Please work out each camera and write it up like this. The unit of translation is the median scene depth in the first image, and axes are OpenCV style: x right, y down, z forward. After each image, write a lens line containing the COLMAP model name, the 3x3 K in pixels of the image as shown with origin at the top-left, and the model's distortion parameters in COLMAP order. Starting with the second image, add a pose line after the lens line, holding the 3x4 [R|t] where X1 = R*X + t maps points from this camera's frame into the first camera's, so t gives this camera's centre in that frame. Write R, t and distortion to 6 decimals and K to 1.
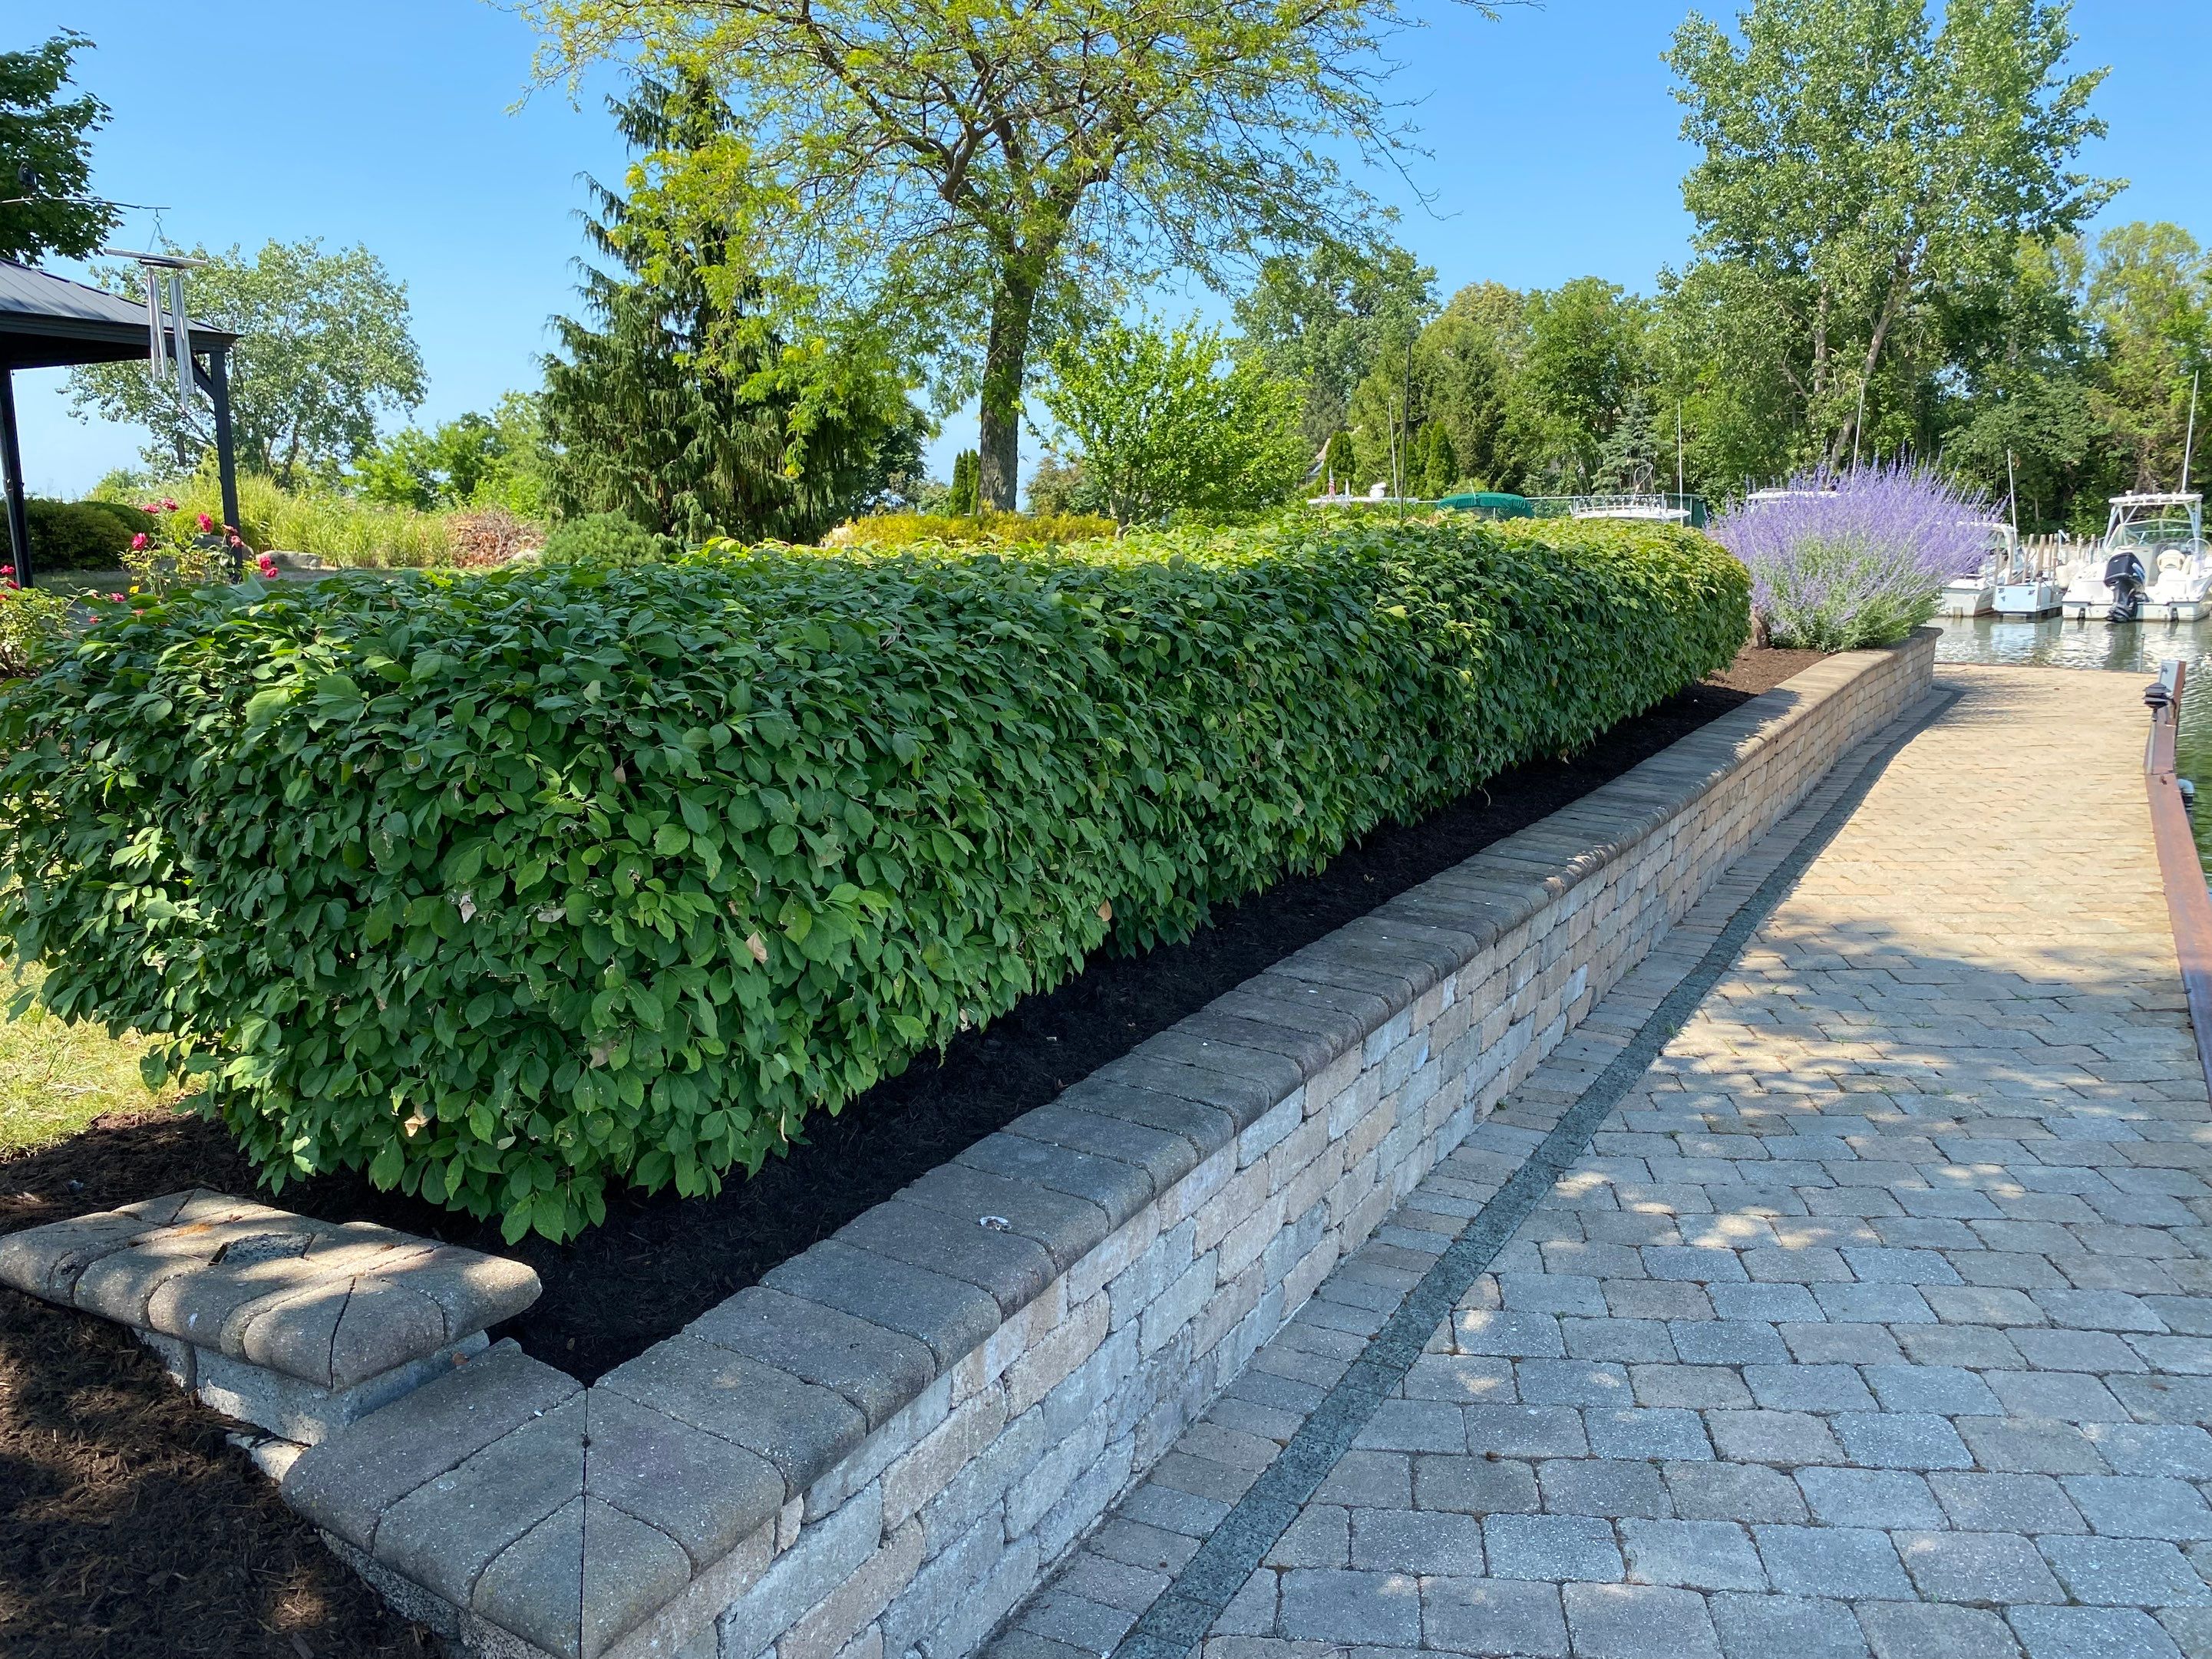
lens RADIAL K [[1564.4, 0, 1106.0], [0, 1564.4, 829.5], [0, 0, 1]] dist [-0.006268, -0.004928]
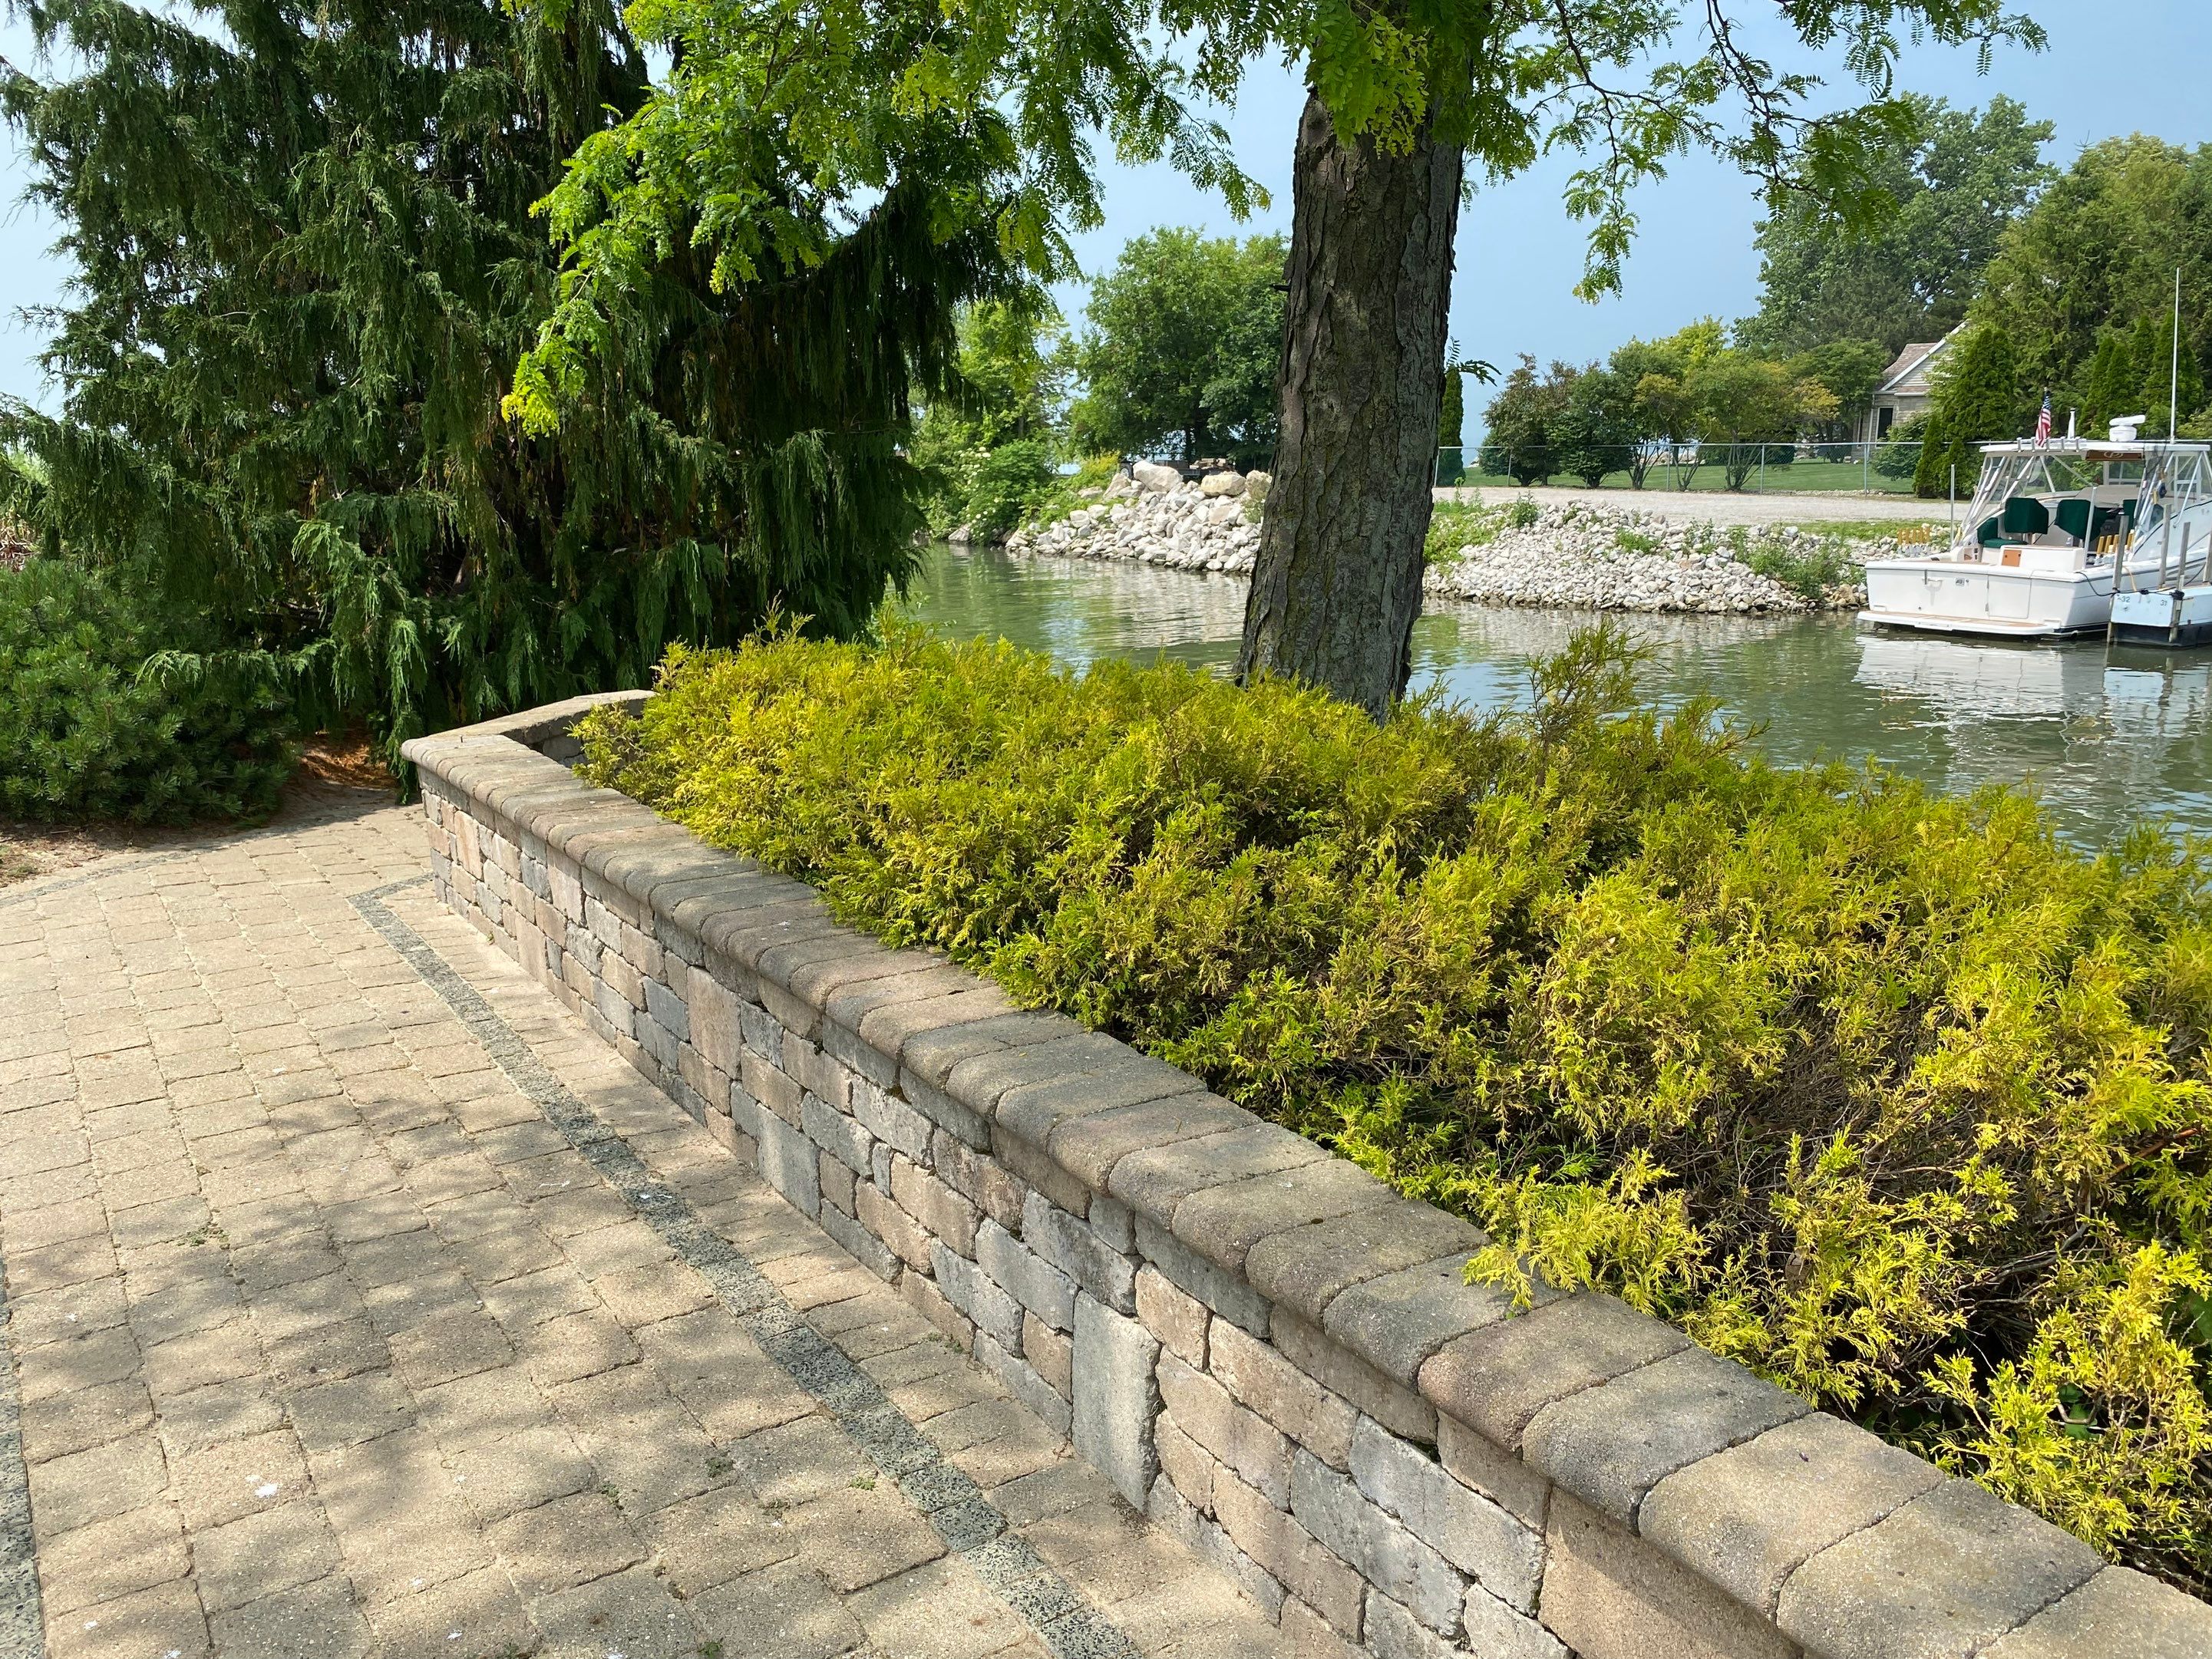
lens RADIAL K [[1564.4, 0, 1106.0], [0, 1564.4, 829.5], [0, 0, 1]] dist [-0.006268, -0.004928]
pose [[0.961267, 0.078158, -0.264305, -0.014464], [-0.064302, 0.996083, 0.060689, -0.058058], [0.268014, -0.041343, 0.962528, 0.246828]]
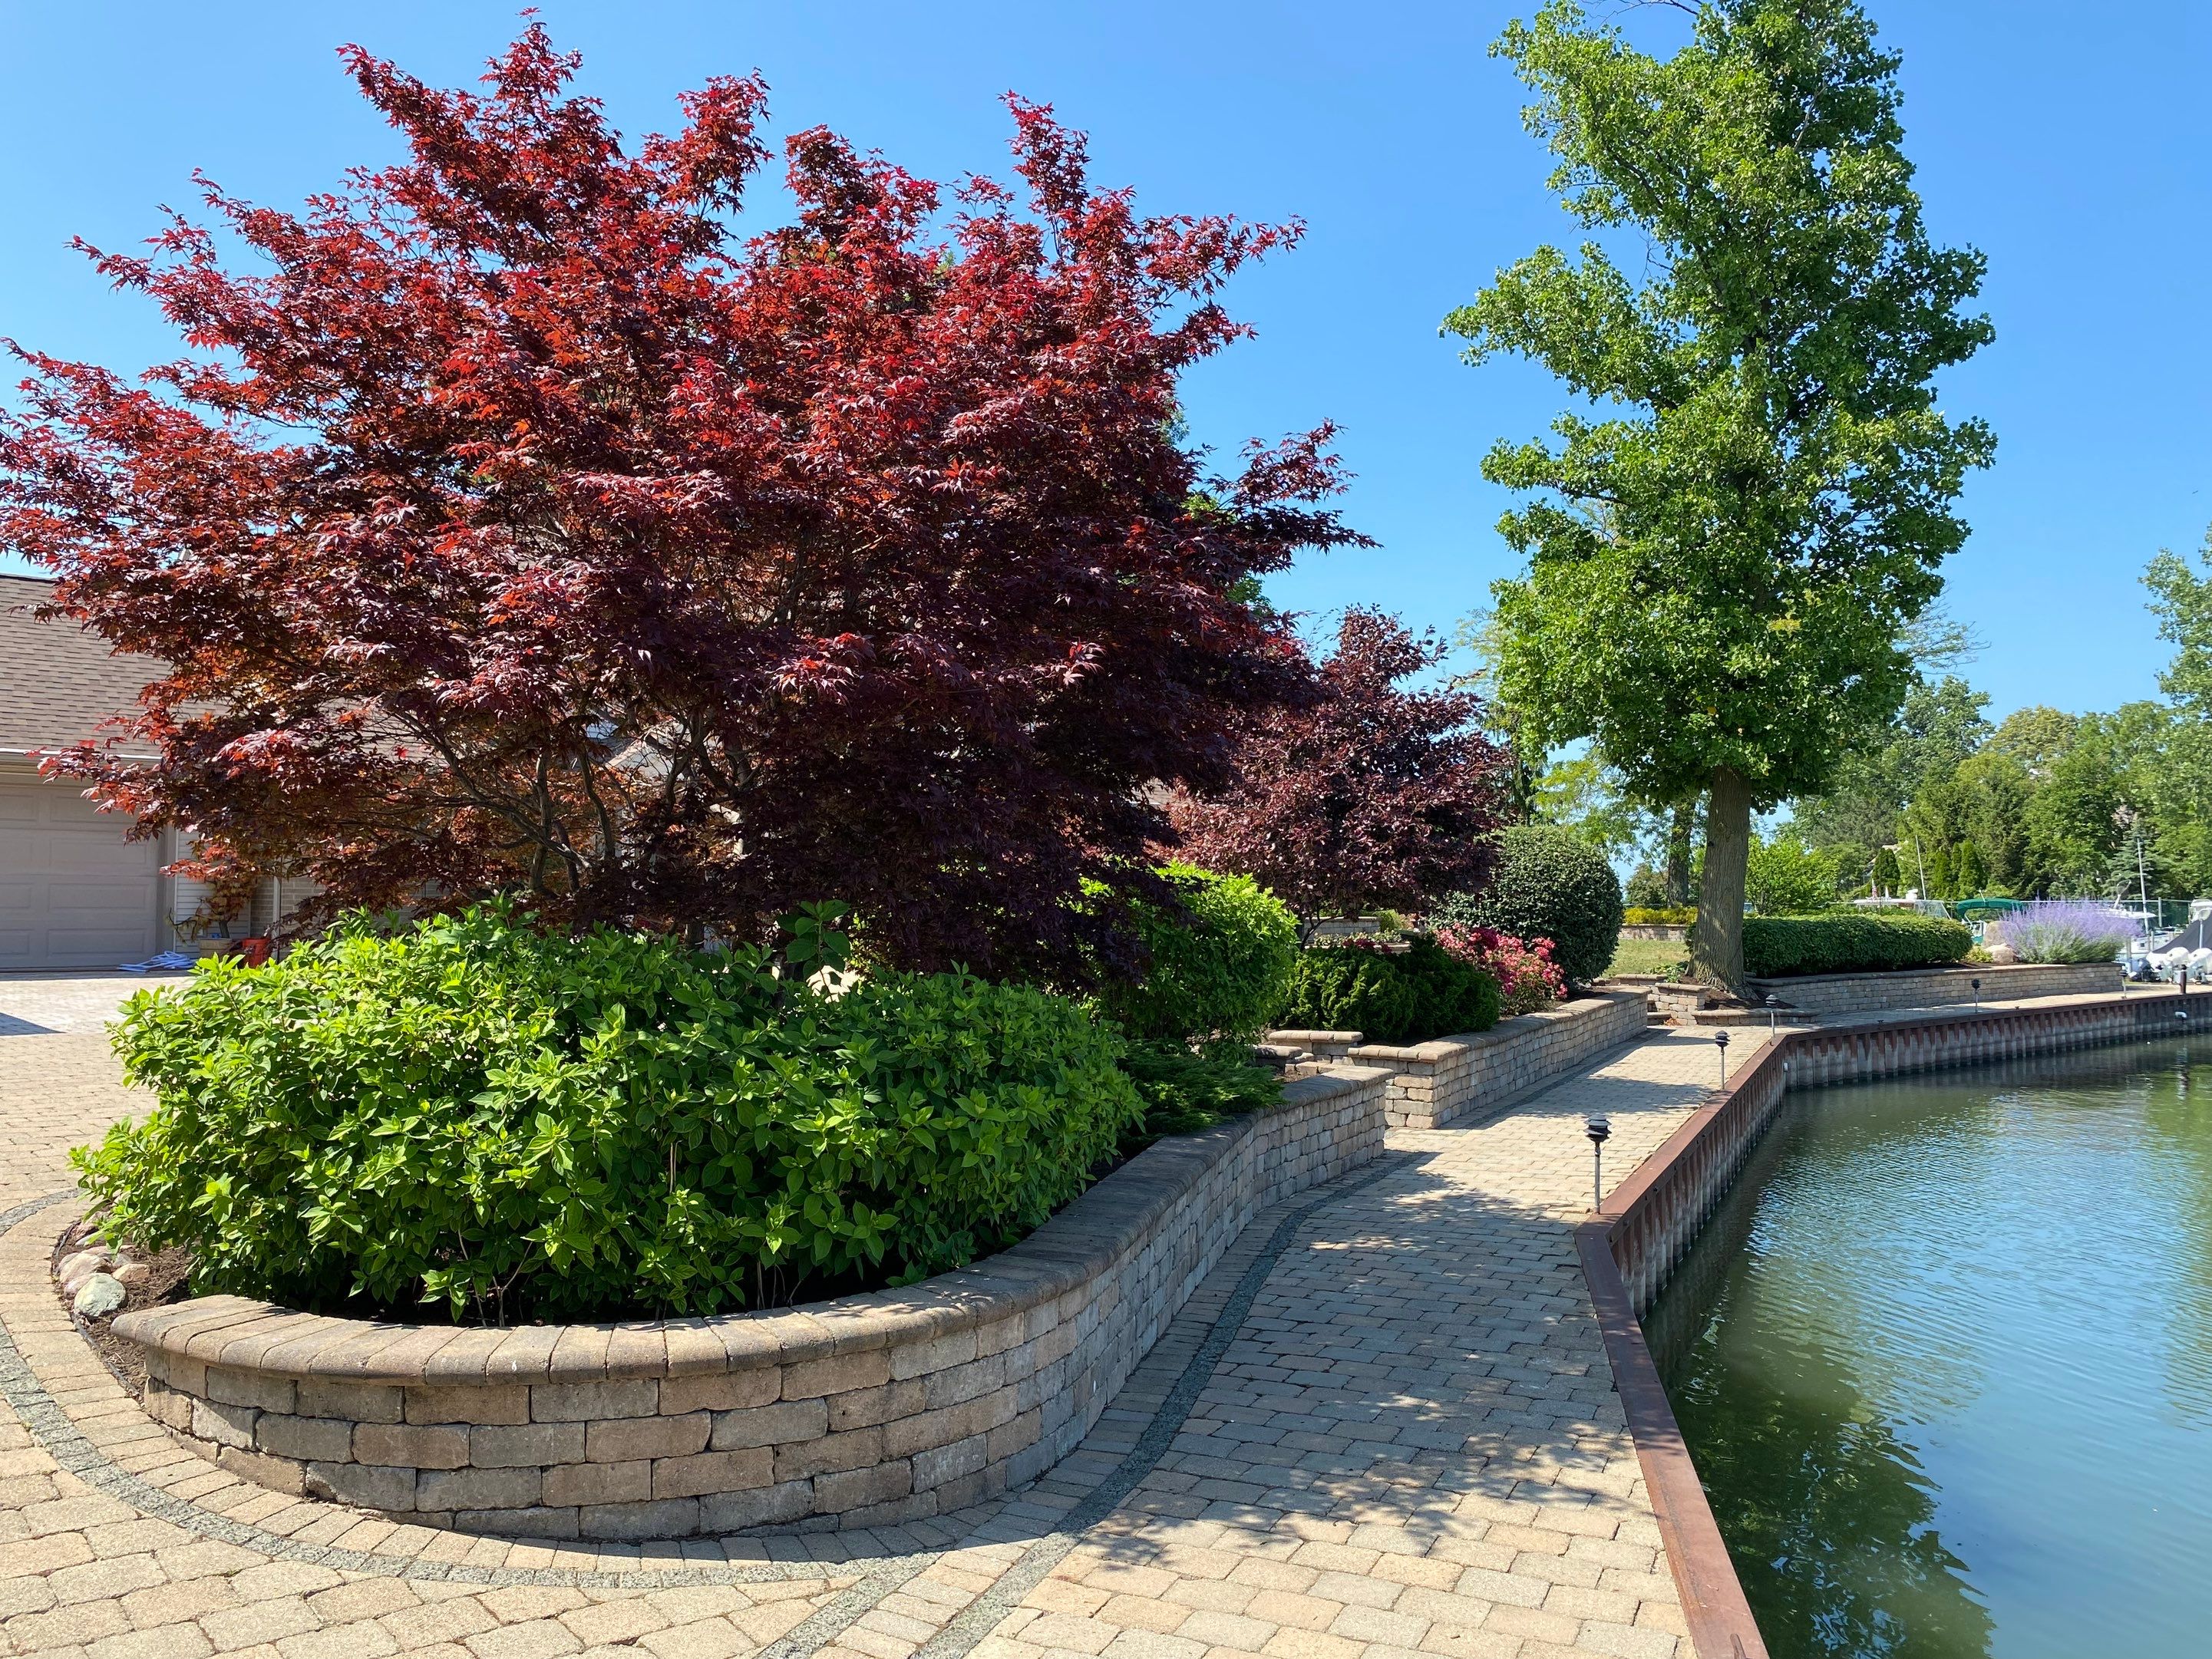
lens RADIAL K [[1564.4, 0, 1106.0], [0, 1564.4, 829.5], [0, 0, 1]] dist [-0.006268, -0.004928]
pose [[0.945014, 0.003575, -0.327010, -0.037739], [-0.082242, 0.970402, -0.227060, 0.076208], [0.316519, 0.241469, 0.917337, -0.386978]]
